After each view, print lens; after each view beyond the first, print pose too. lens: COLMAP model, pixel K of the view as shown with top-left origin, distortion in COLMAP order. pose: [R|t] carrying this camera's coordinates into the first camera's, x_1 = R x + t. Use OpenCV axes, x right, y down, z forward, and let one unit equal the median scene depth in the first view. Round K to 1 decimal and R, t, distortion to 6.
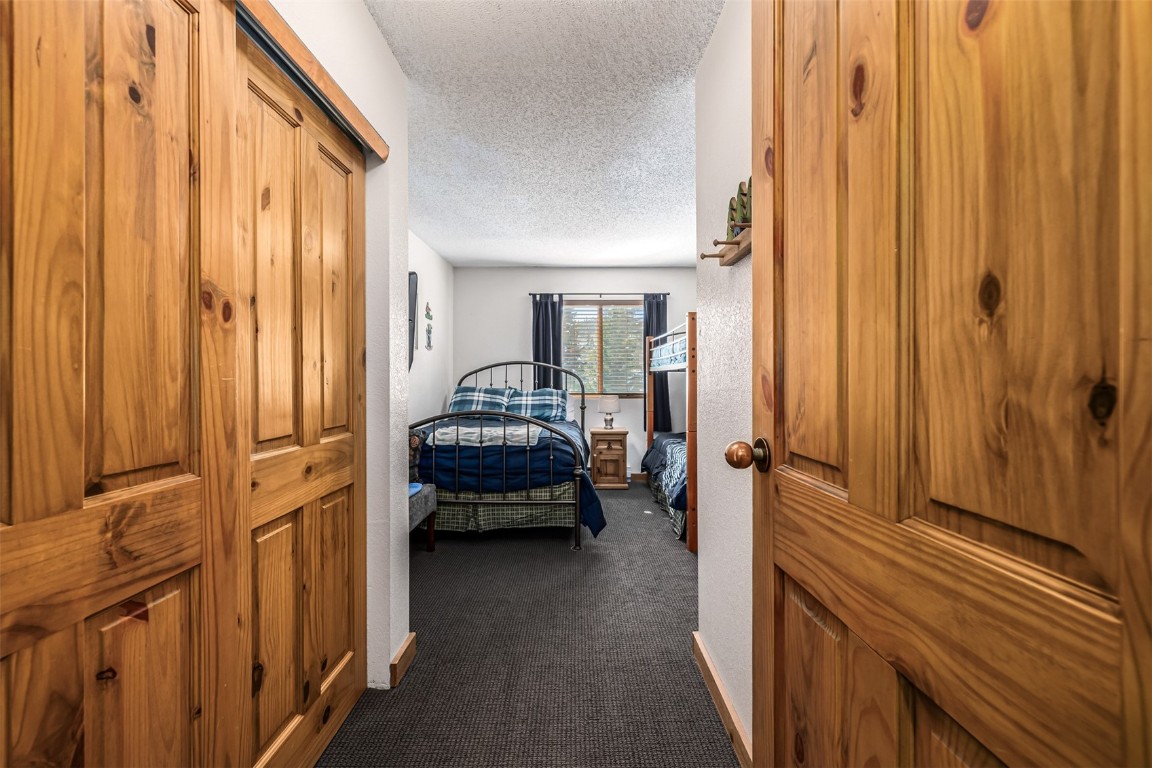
lens RADIAL K [[478.5, 0, 588.9], [0, 478.5, 381.6], [0, 0, 1]] dist [-0.035151, 0.000397]
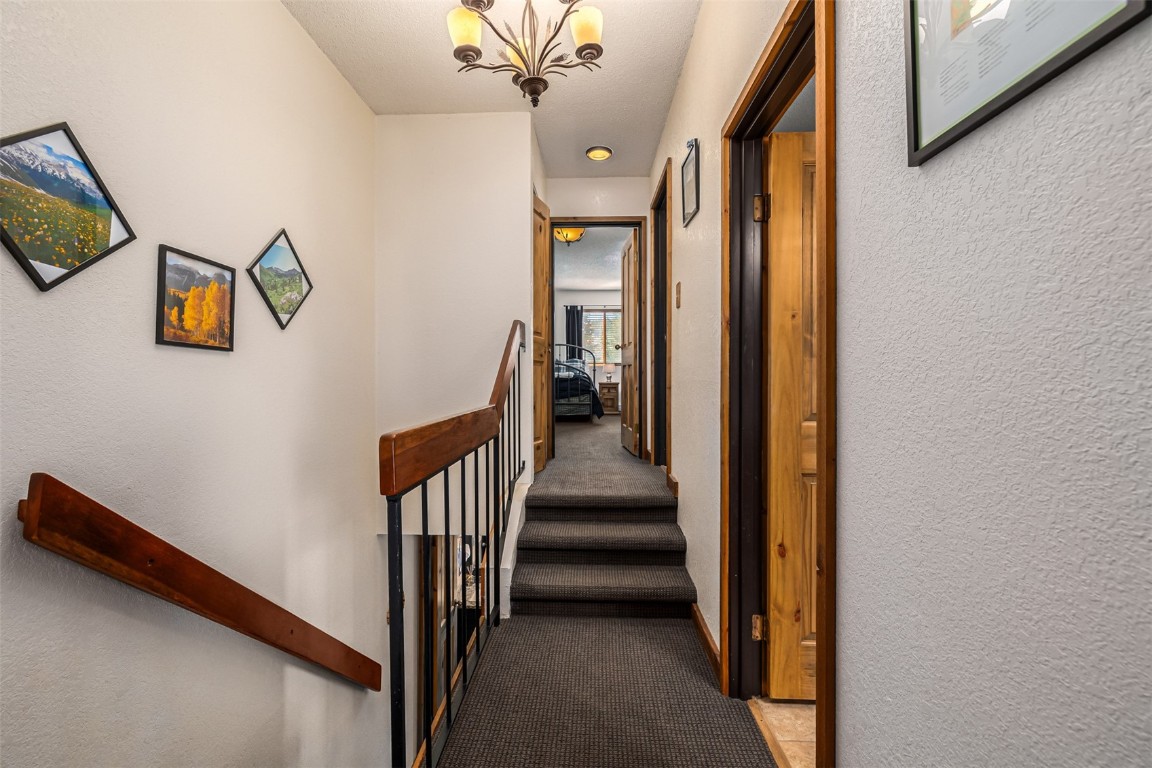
lens RADIAL K [[478.5, 0, 588.9], [0, 478.5, 381.6], [0, 0, 1]] dist [-0.035151, 0.000397]
pose [[0.999619, 0.002661, -0.027489, 0.016246], [-0.002698, 0.999996, -0.001287, 0.100019], [0.027485, 0.001360, 0.999621, -0.777868]]
